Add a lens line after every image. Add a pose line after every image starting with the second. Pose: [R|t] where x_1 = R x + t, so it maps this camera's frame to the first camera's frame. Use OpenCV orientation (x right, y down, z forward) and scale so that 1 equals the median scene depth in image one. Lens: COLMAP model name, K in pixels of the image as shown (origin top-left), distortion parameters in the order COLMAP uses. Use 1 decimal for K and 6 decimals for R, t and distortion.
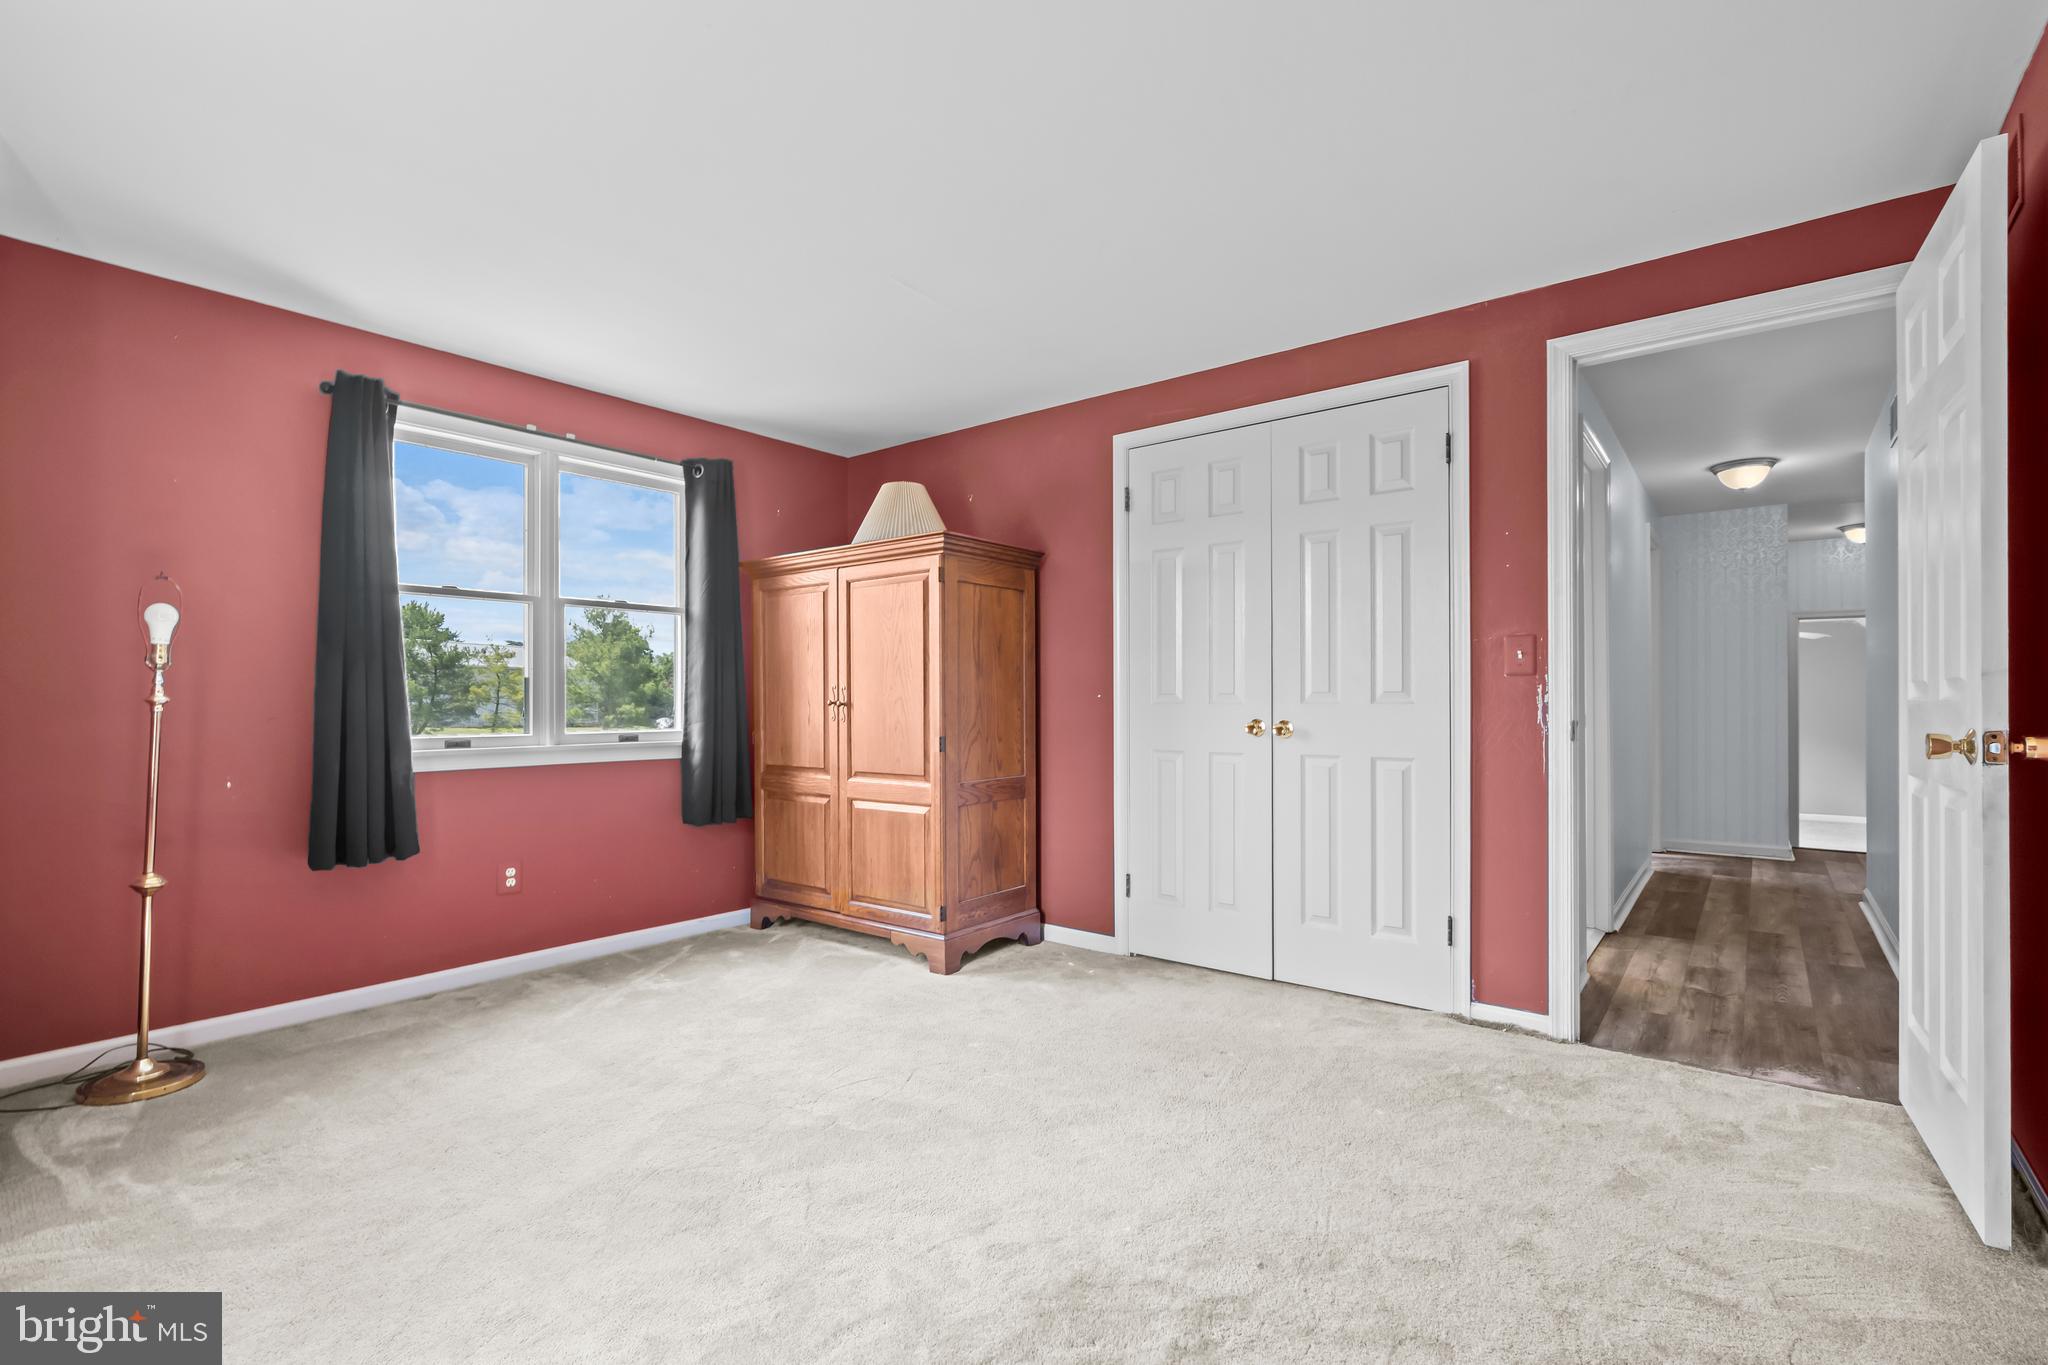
lens RADIAL K [[933.1, 0, 1028.1], [0, 933.1, 689.3], [0, 0, 1]] dist [-0.000597, 0.001325]
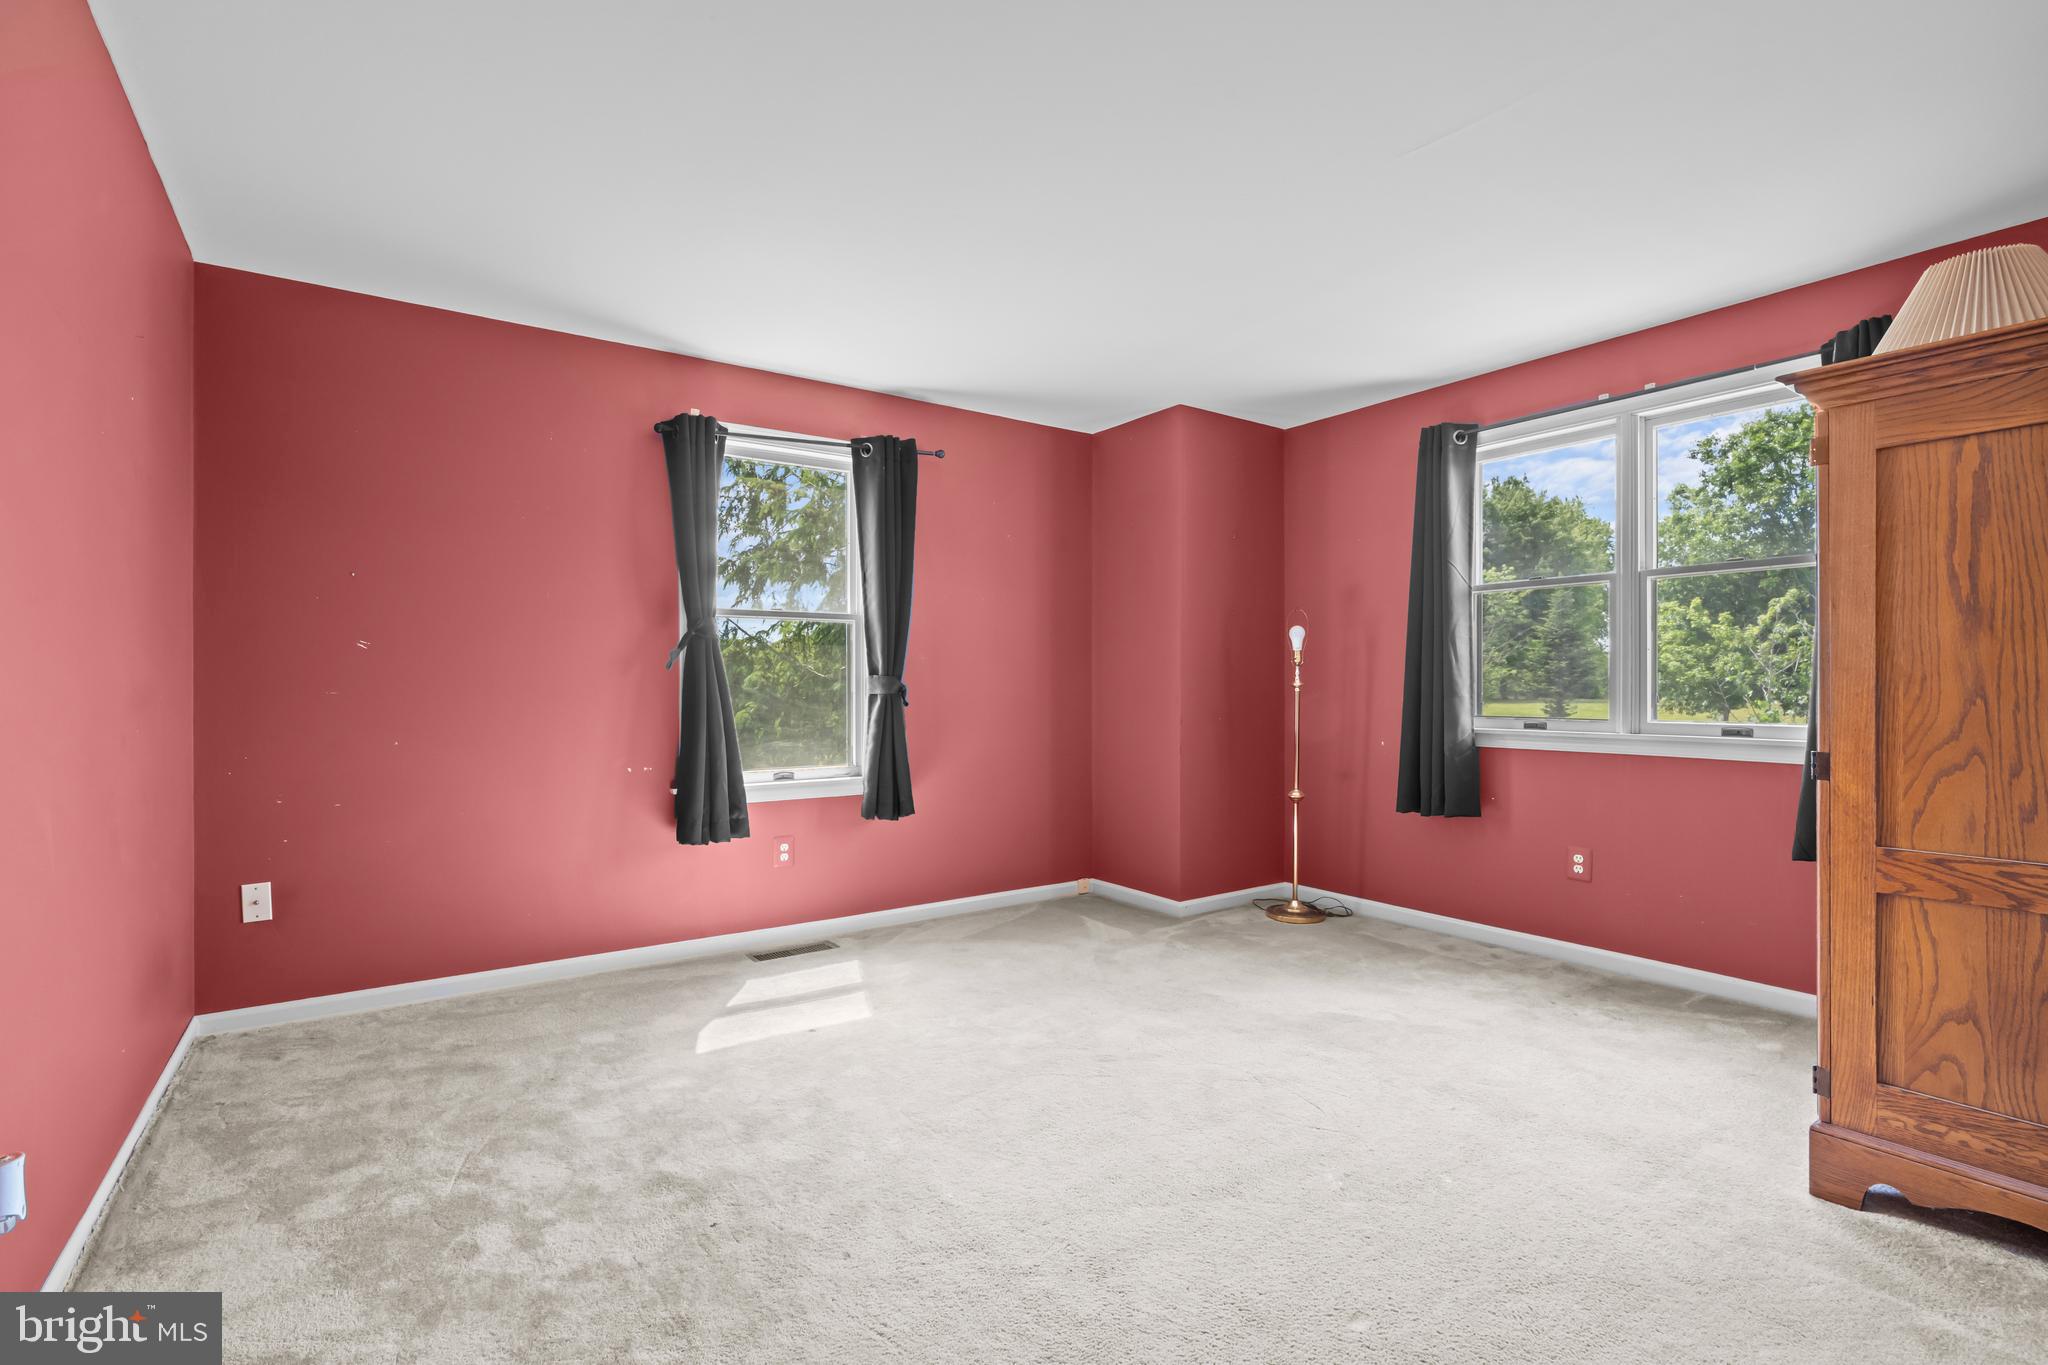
lens RADIAL K [[933.1, 0, 1028.1], [0, 933.1, 689.3], [0, 0, 1]] dist [-0.000597, 0.001325]
pose [[-0.280893, 0.003234, -0.959734, 0.600330], [0.011470, 0.999934, 0.000013, 0.010865], [0.959671, -0.011004, -0.280911, 0.777682]]
